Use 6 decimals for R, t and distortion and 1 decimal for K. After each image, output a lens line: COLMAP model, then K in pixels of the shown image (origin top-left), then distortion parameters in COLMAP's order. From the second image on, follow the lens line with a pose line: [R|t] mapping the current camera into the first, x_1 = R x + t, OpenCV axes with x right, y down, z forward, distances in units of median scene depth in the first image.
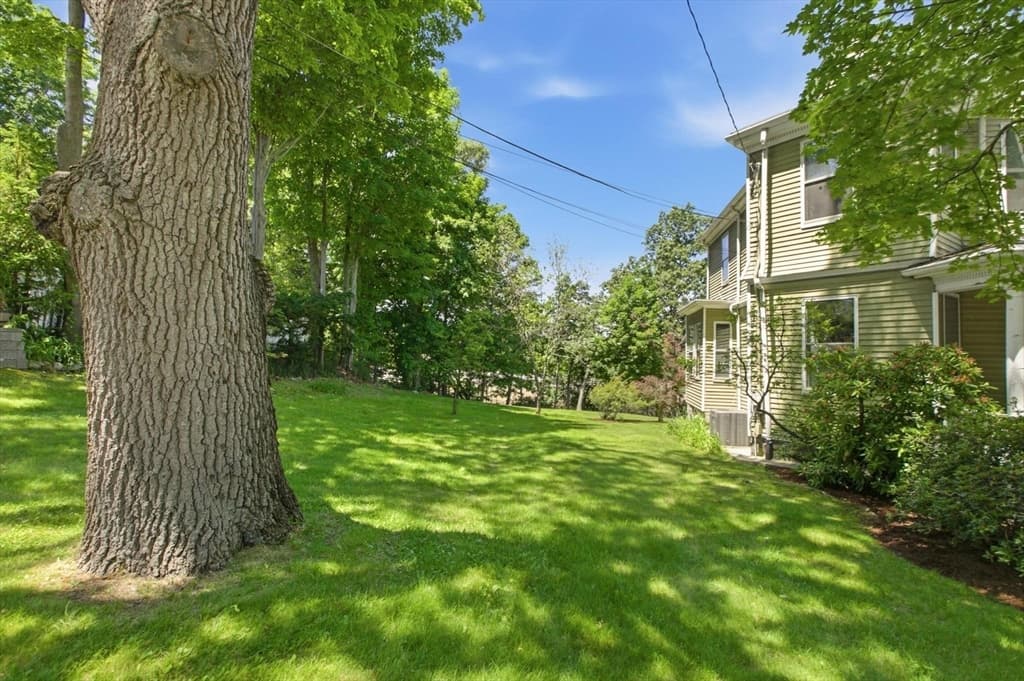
lens RADIAL K [[495.6, 0, 497.6], [0, 495.6, 337.8], [0, 0, 1]] dist [-0.005523, -0.000248]
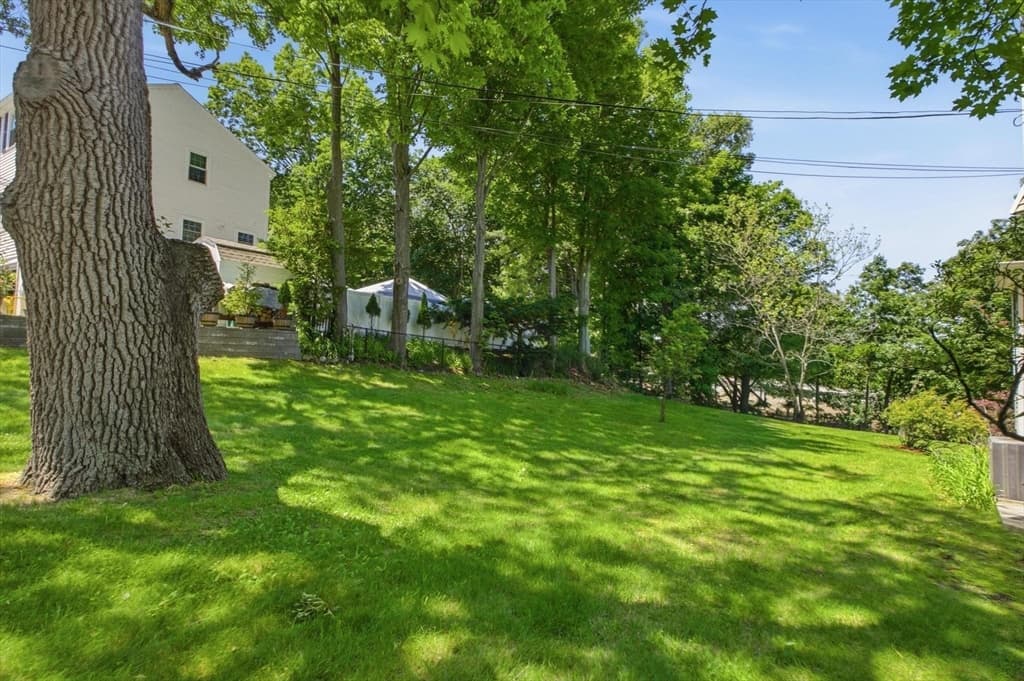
lens RADIAL K [[495.6, 0, 497.6], [0, 495.6, 337.8], [0, 0, 1]] dist [-0.005523, -0.000248]
pose [[0.829358, -0.015762, -0.558496, 0.400951], [0.007073, 0.999818, -0.017715, 0.042295], [0.558673, 0.010741, 0.829318, 0.233323]]
